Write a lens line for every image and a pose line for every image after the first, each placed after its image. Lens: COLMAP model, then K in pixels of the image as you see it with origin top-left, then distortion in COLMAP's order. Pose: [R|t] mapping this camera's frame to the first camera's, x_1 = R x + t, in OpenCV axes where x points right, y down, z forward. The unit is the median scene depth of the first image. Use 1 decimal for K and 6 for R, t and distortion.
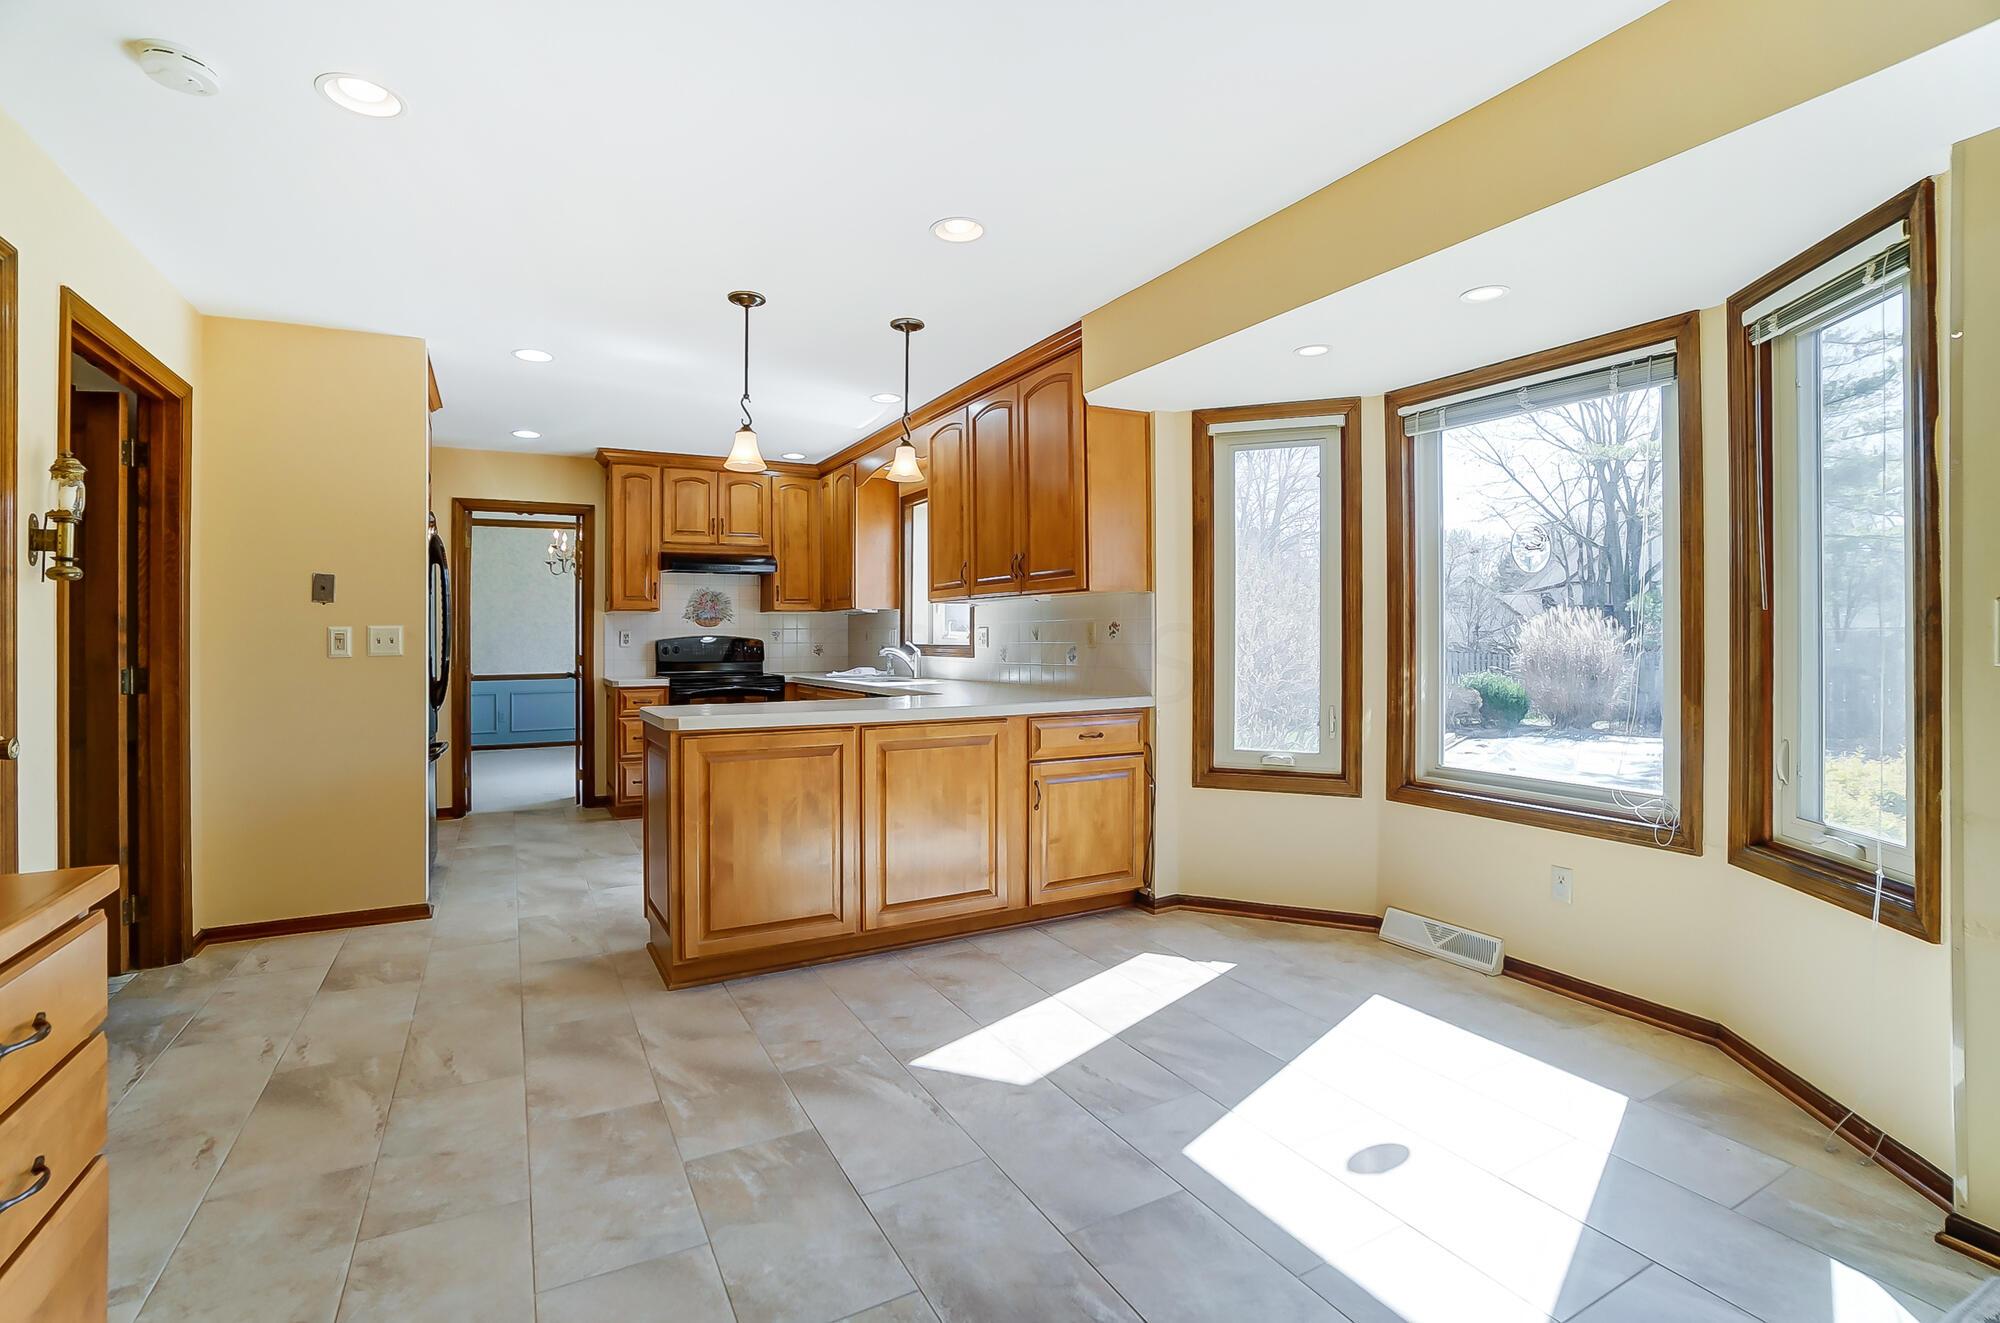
lens RADIAL K [[905.5, 0, 994.1], [0, 905.5, 634.8], [0, 0, 1]] dist [-0.052674, 0.000586]
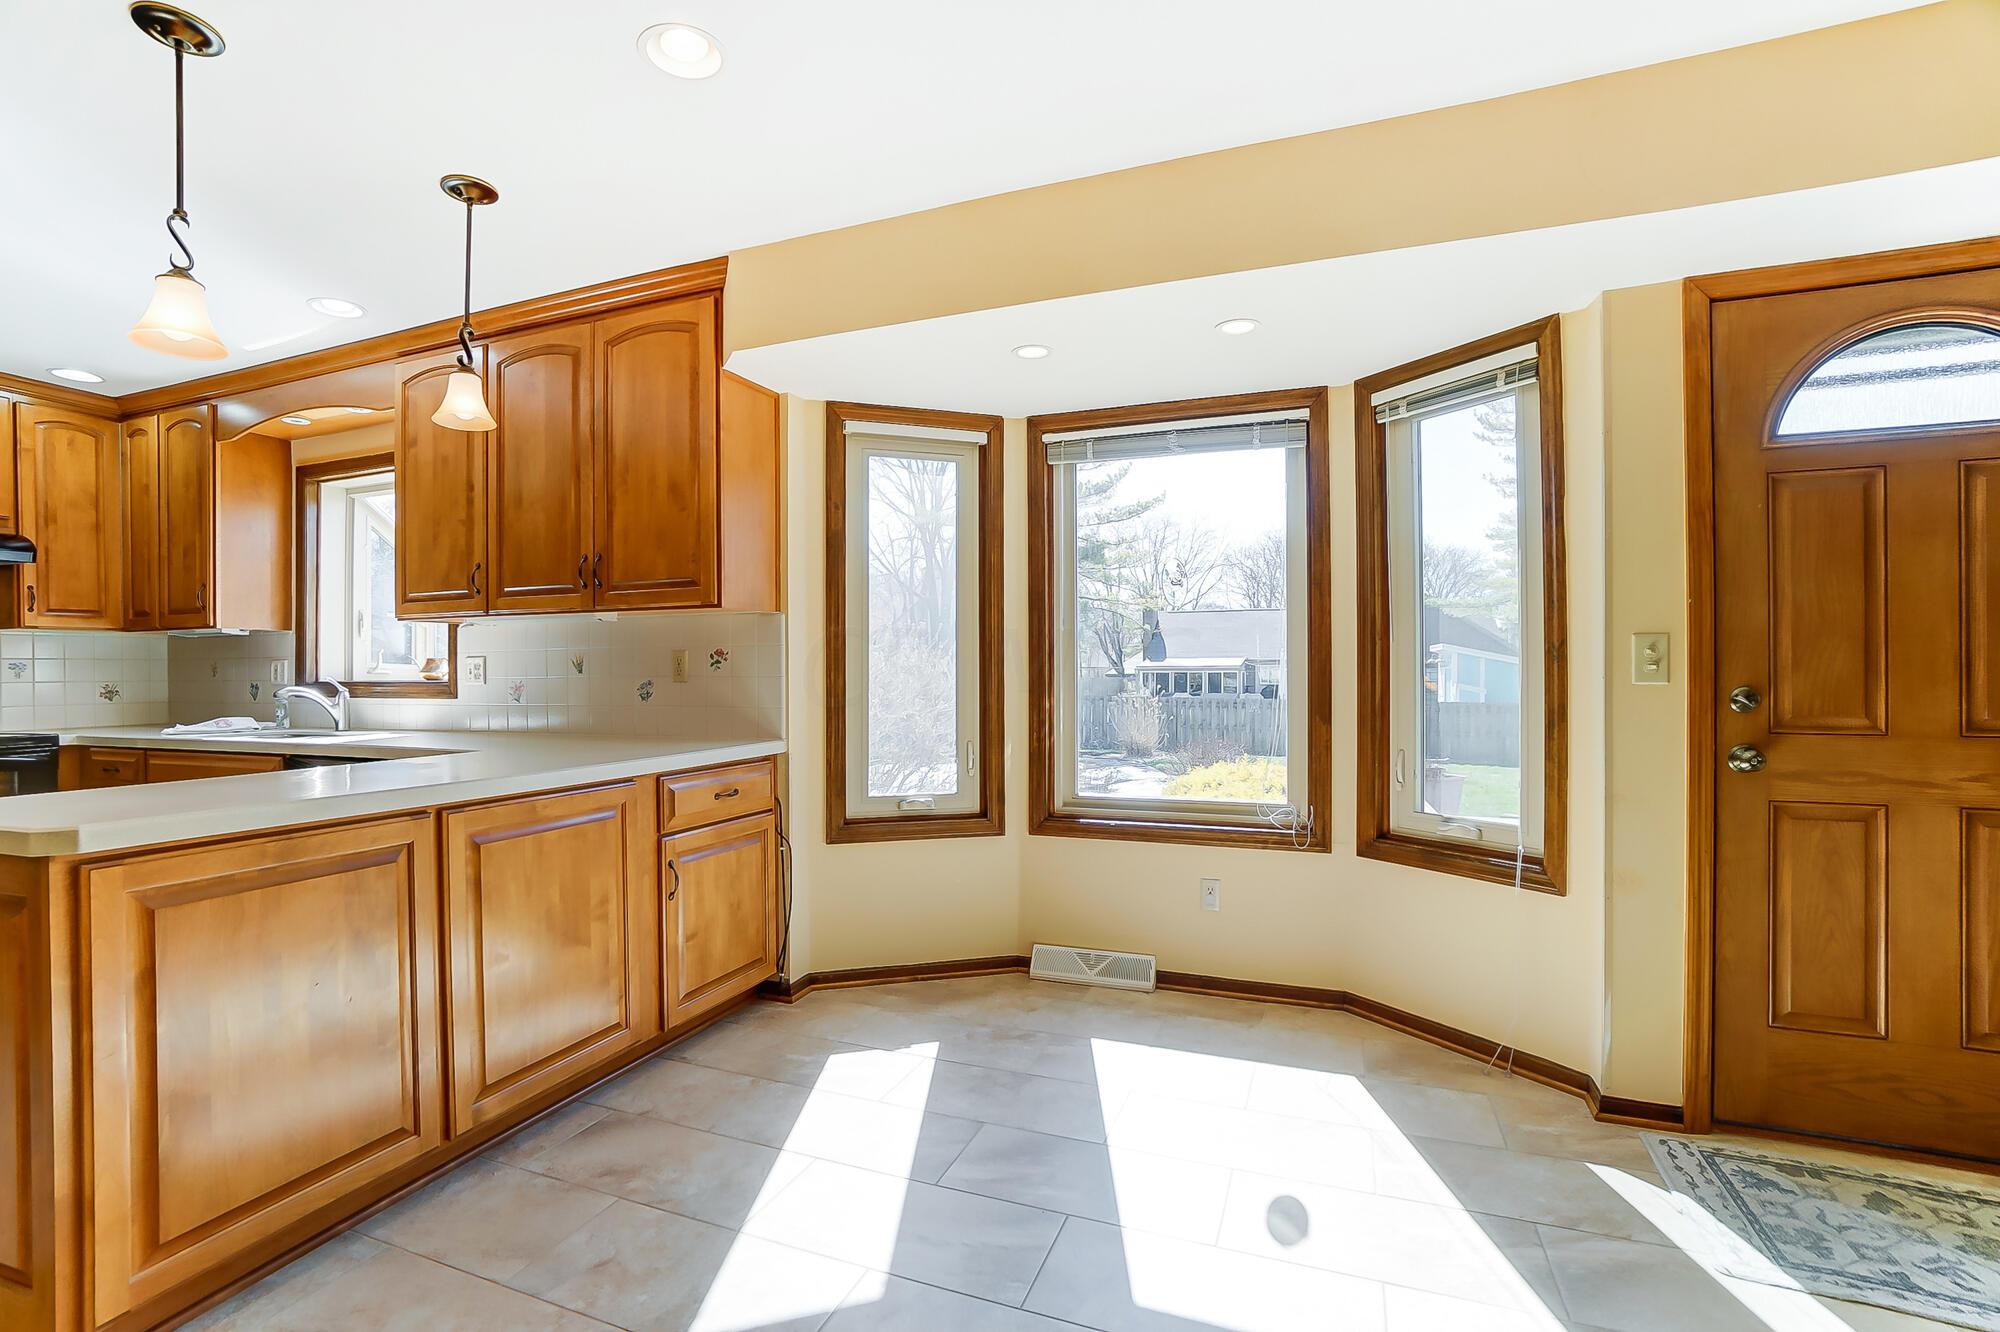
lens RADIAL K [[902.0, 0, 983.7], [0, 902.0, 676.0], [0, 0, 1]] dist [-0.074655, 0.029195]
pose [[0.764068, -0.002282, 0.645132, -0.216625], [0.001017, 0.999997, 0.002332, 0.008817], [-0.645135, -0.001125, 0.764068, 0.266245]]
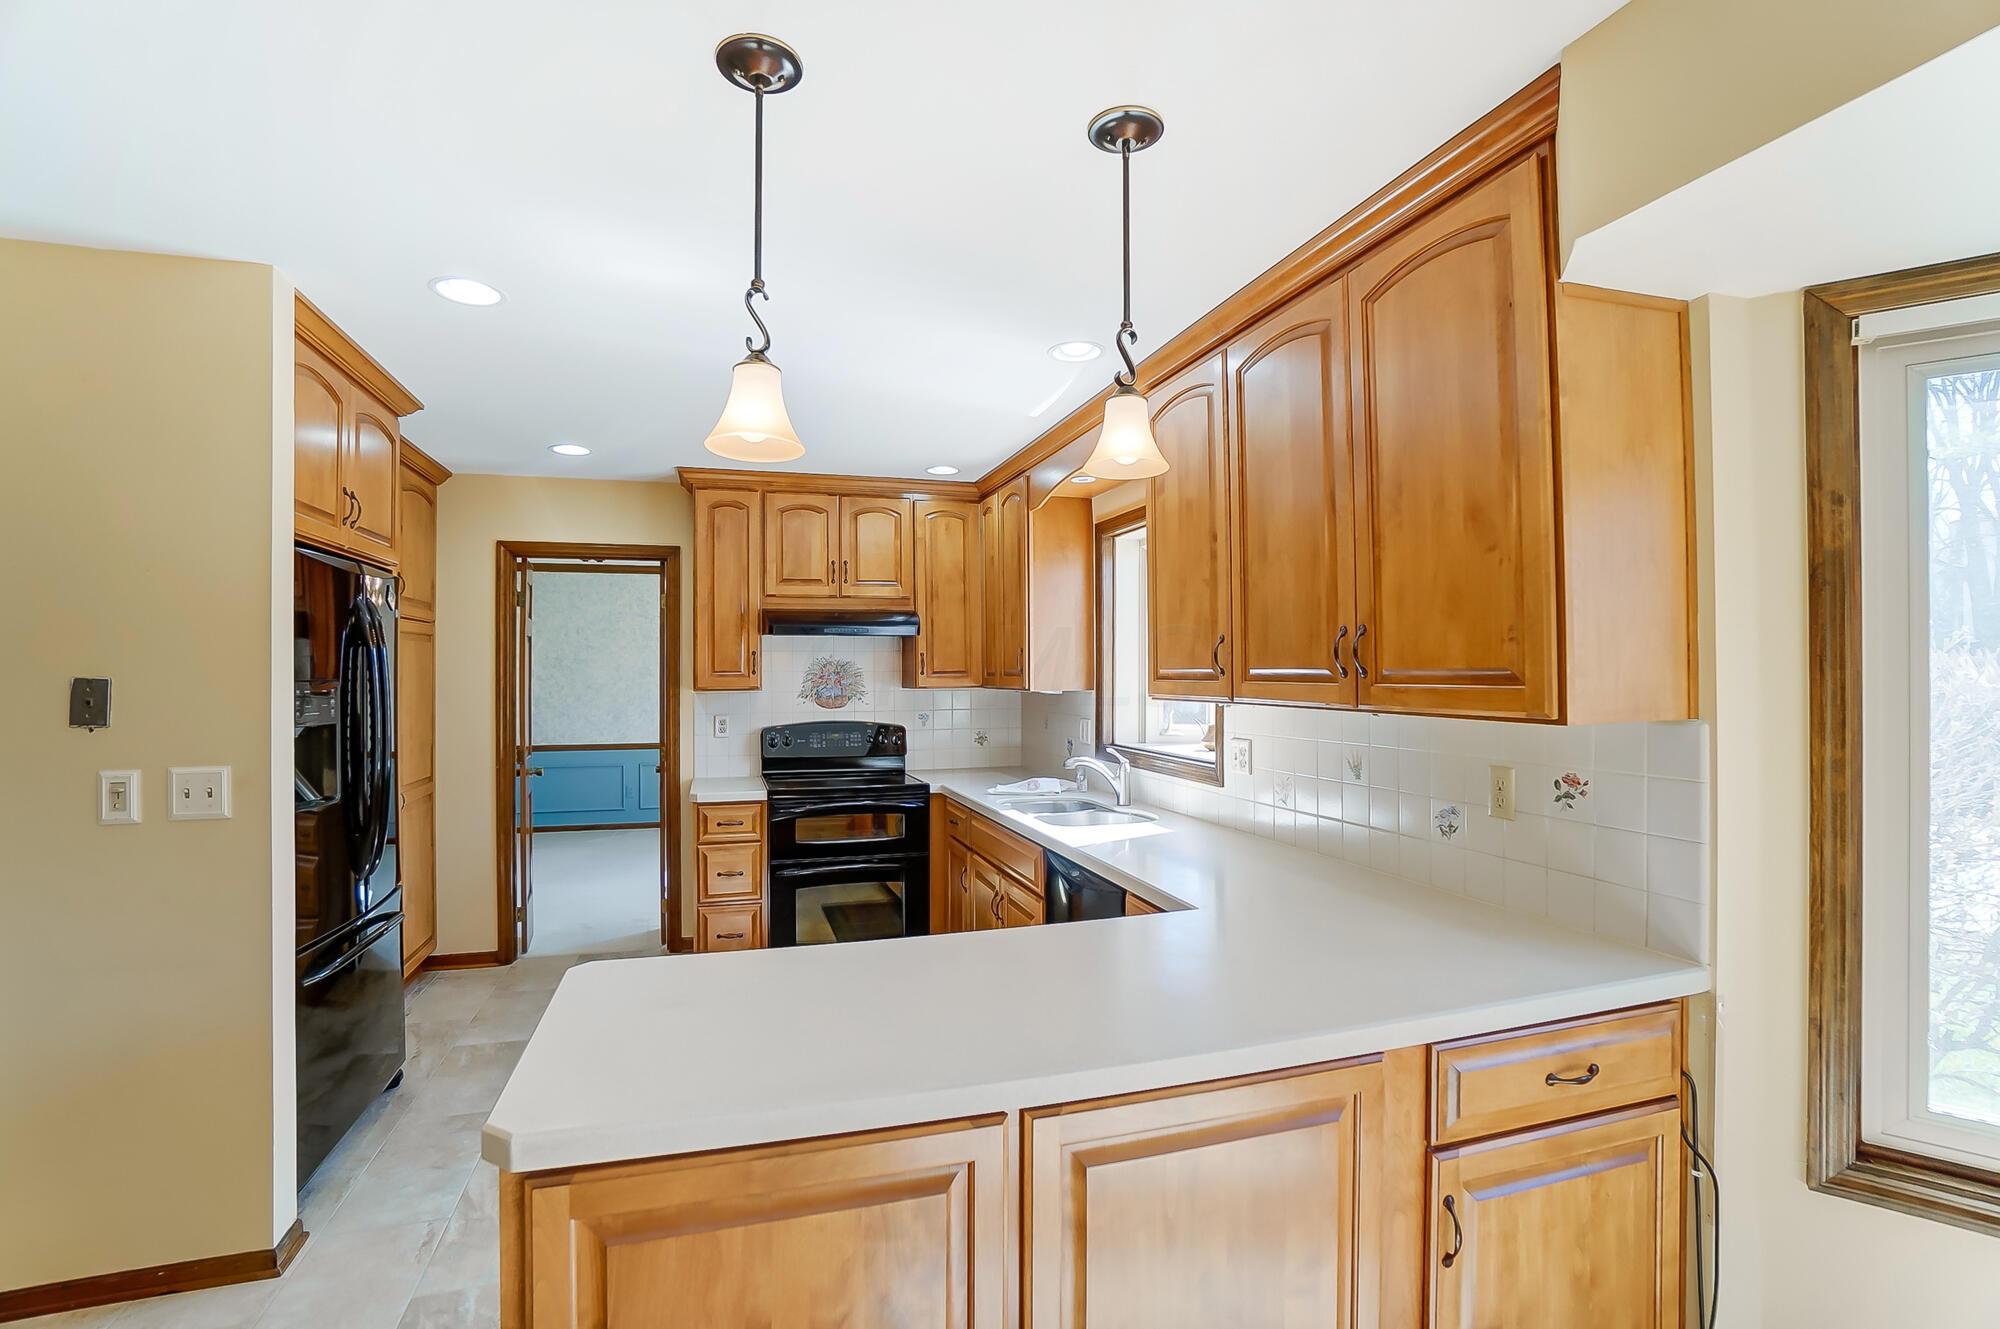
lens RADIAL K [[905.2, 0, 1000.0], [0, 905.2, 664.5], [0, 0, 1]] dist [-0.061575, 0.024167]
pose [[0.980998, -0.000803, -0.194017, -0.071508], [-0.000100, 0.999989, -0.004646, -0.073665], [0.194019, 0.004577, 0.980987, 0.542995]]
